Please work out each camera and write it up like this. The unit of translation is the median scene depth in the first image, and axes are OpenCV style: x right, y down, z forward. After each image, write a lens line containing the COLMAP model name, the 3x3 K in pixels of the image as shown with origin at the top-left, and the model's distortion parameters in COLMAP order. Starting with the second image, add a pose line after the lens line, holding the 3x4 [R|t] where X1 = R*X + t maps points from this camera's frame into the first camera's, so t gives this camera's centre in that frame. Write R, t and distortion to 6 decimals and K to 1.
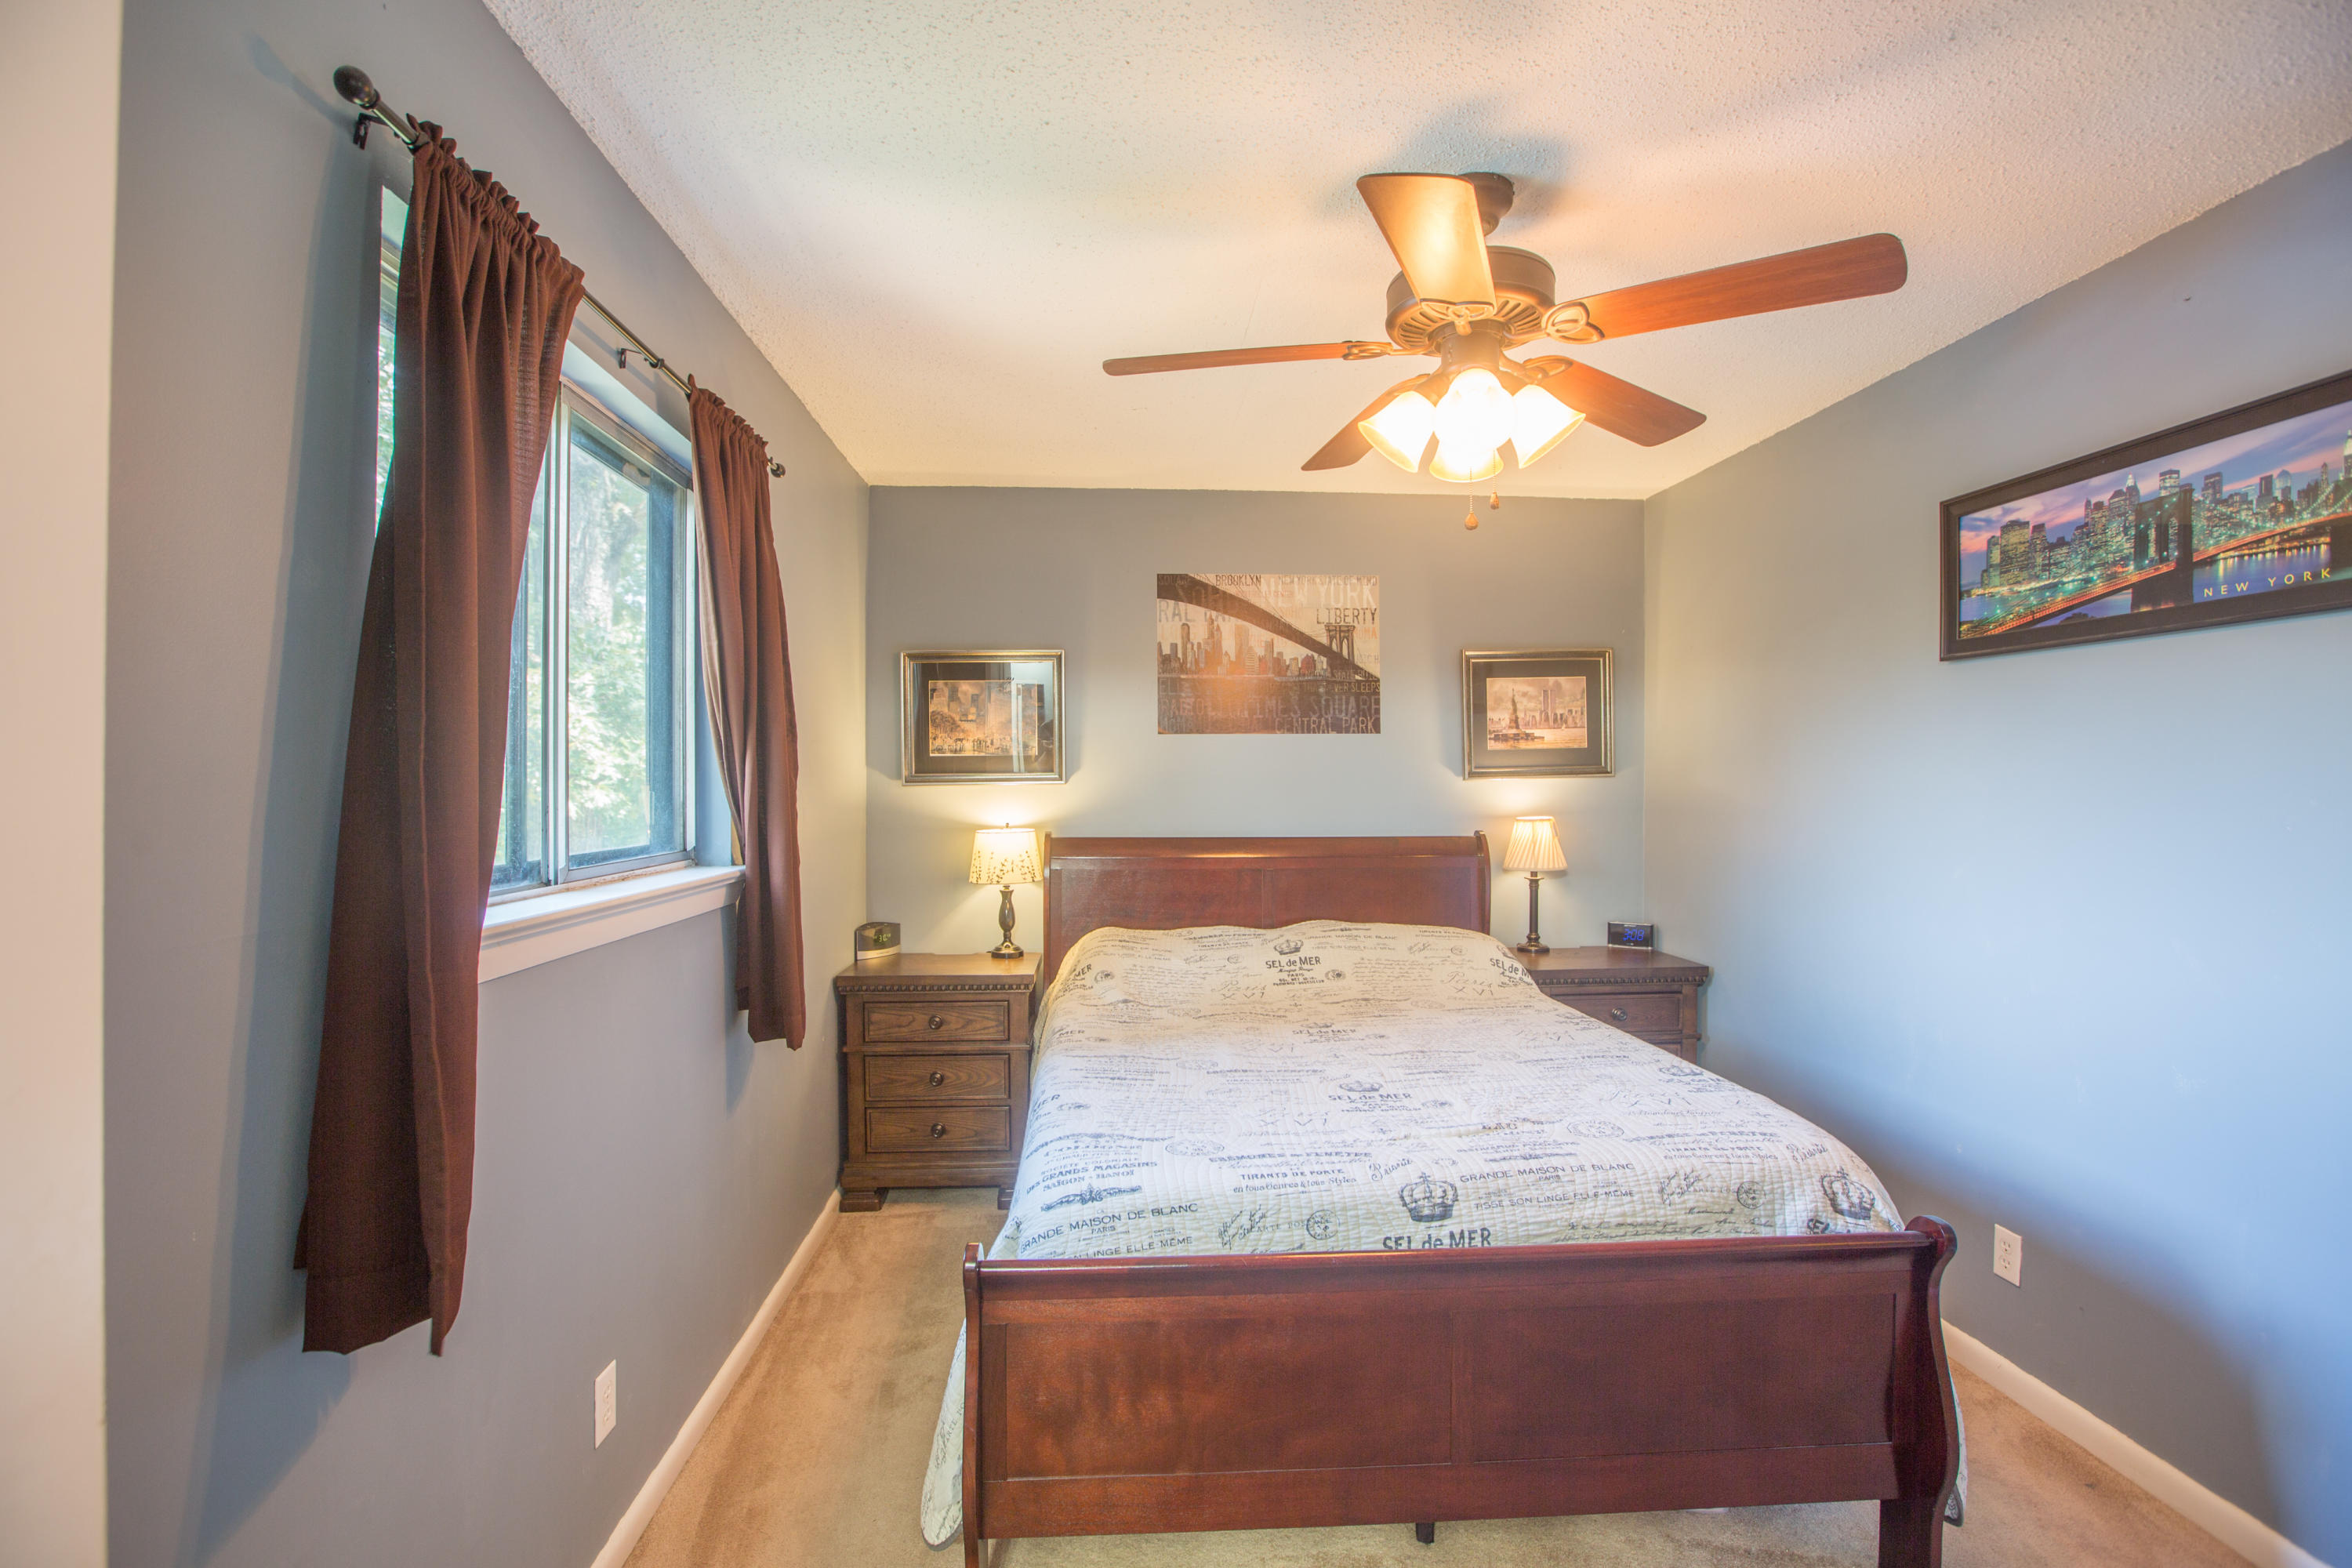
lens RADIAL K [[1064.7, 0, 1154.4], [0, 1064.7, 788.7], [0, 0, 1]] dist [-0.049817, 0.014600]
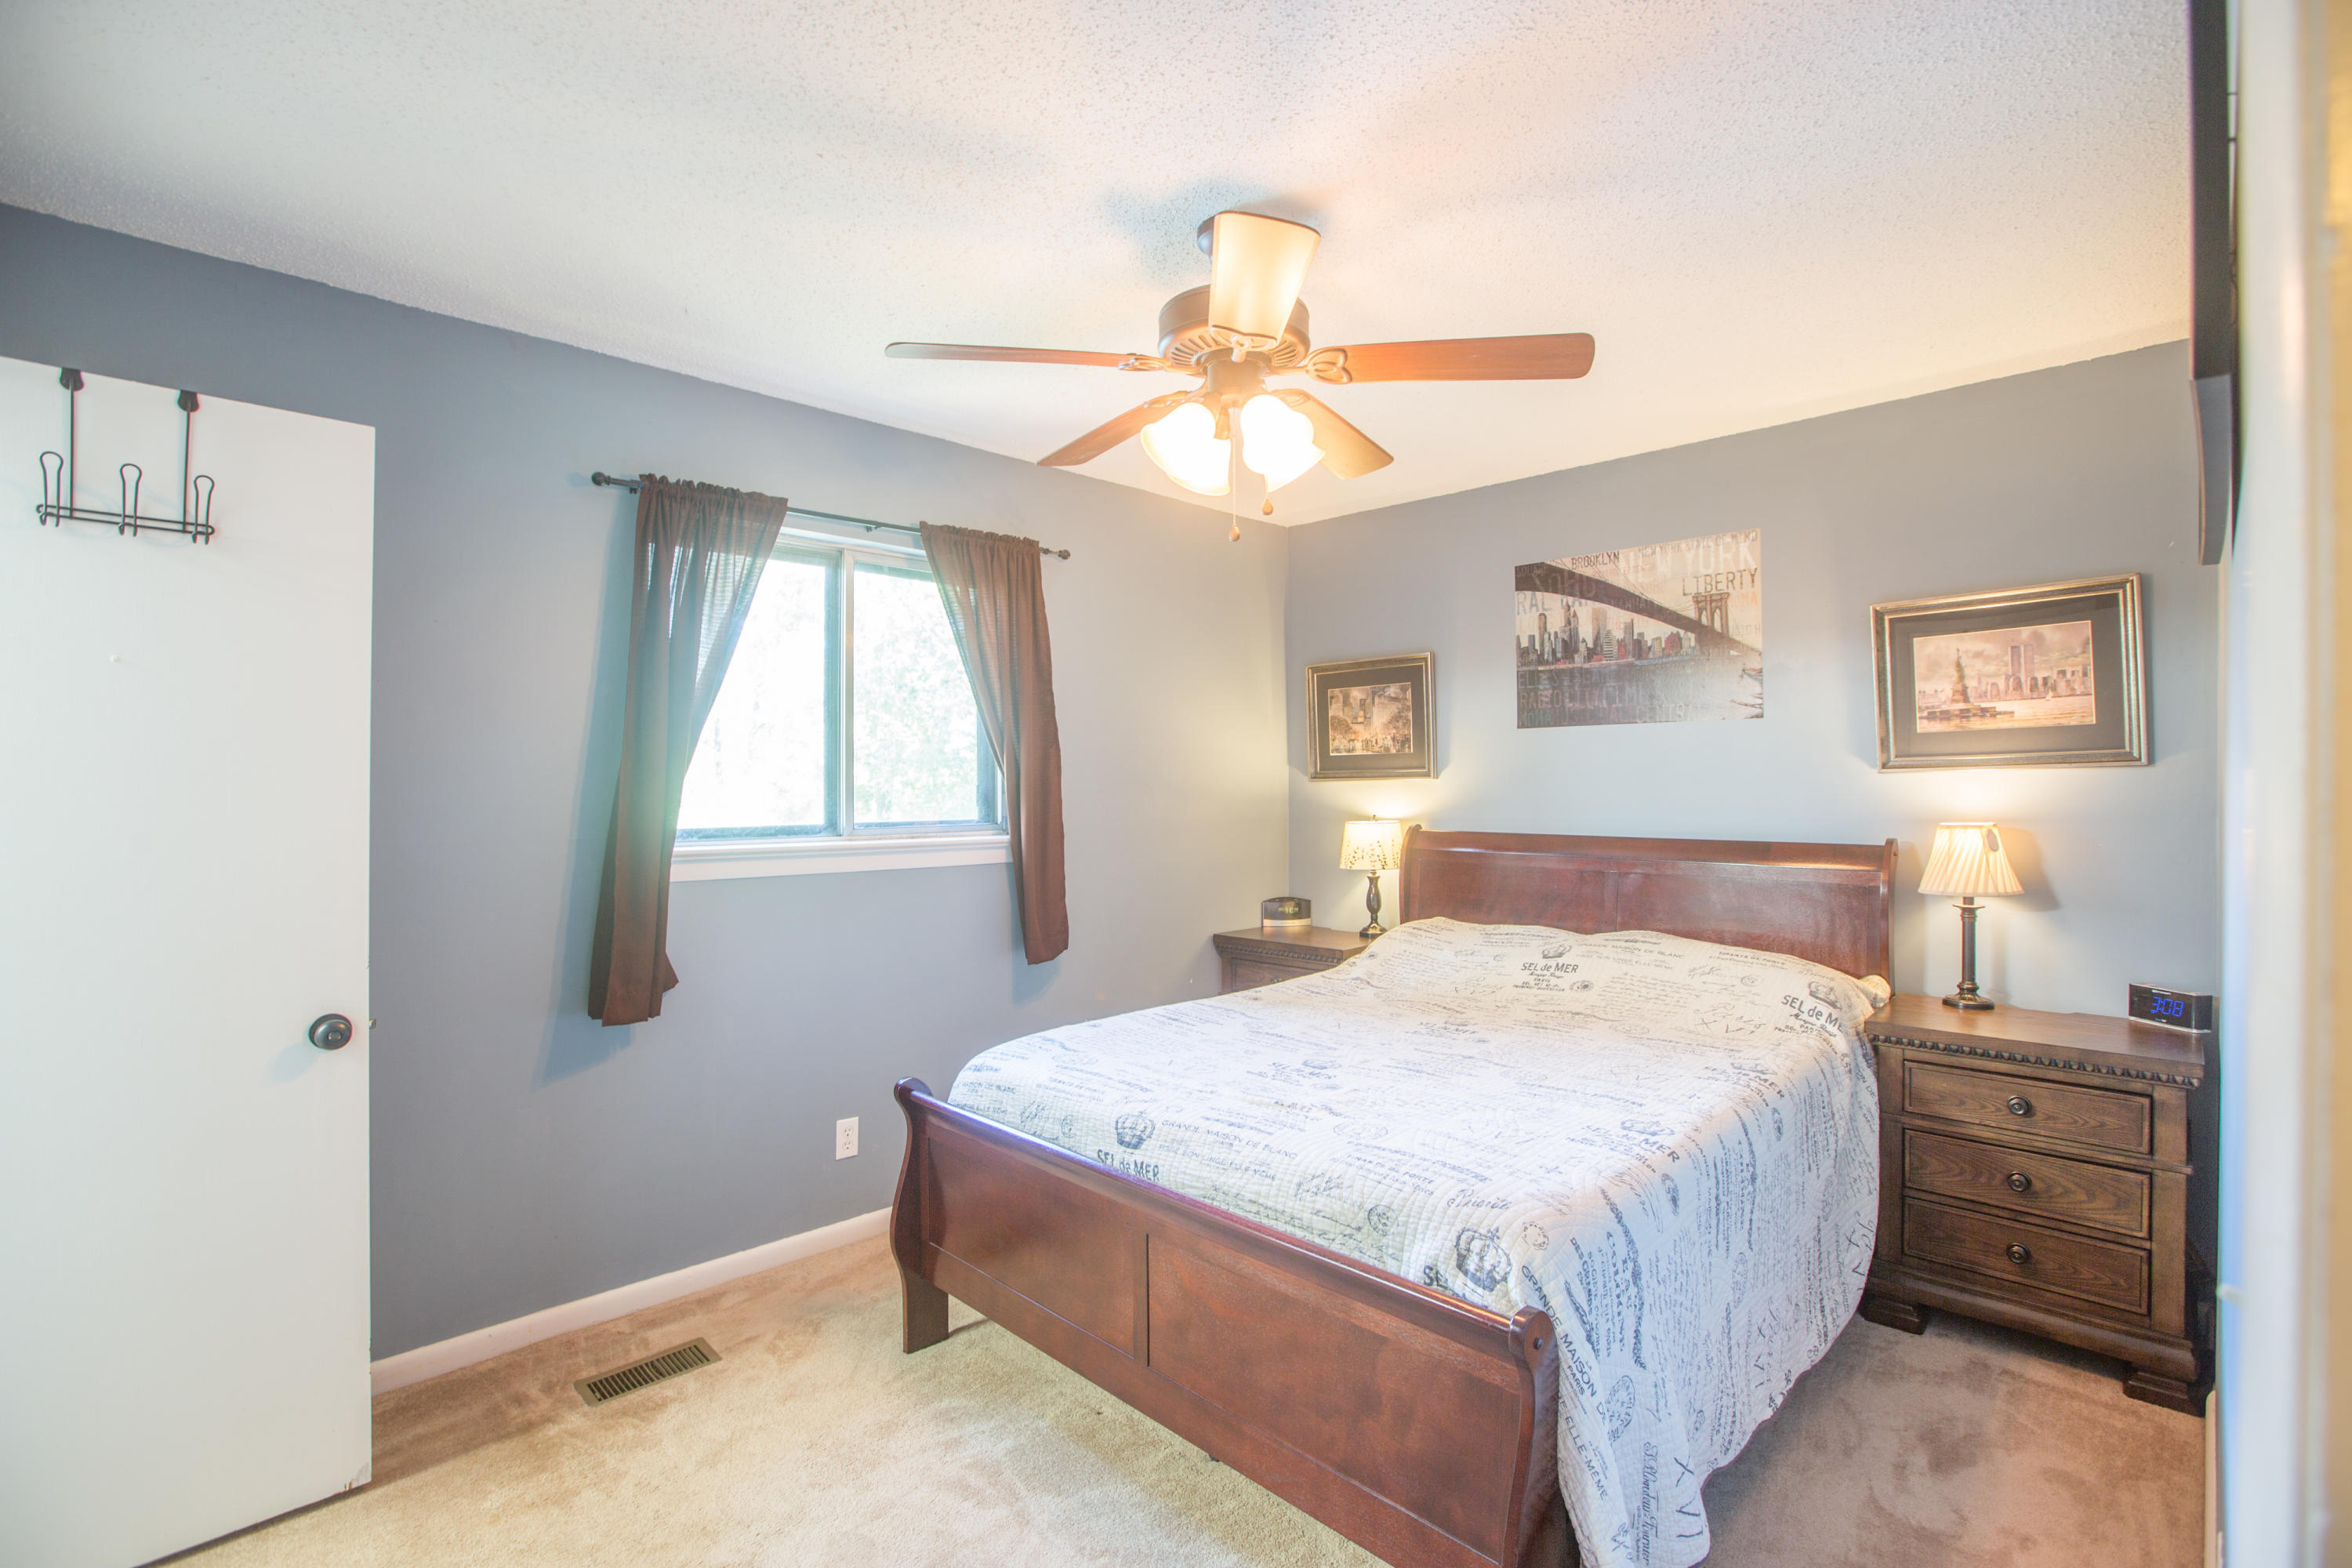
lens RADIAL K [[1064.7, 0, 1175.0], [0, 1064.7, 775.6], [0, 0, 1]] dist [-0.049817, 0.014600]
pose [[0.668443, -0.005943, -0.743739, 0.527696], [-0.003667, 0.999930, -0.011286, 0.004509], [0.743754, 0.010272, 0.668374, 0.111209]]
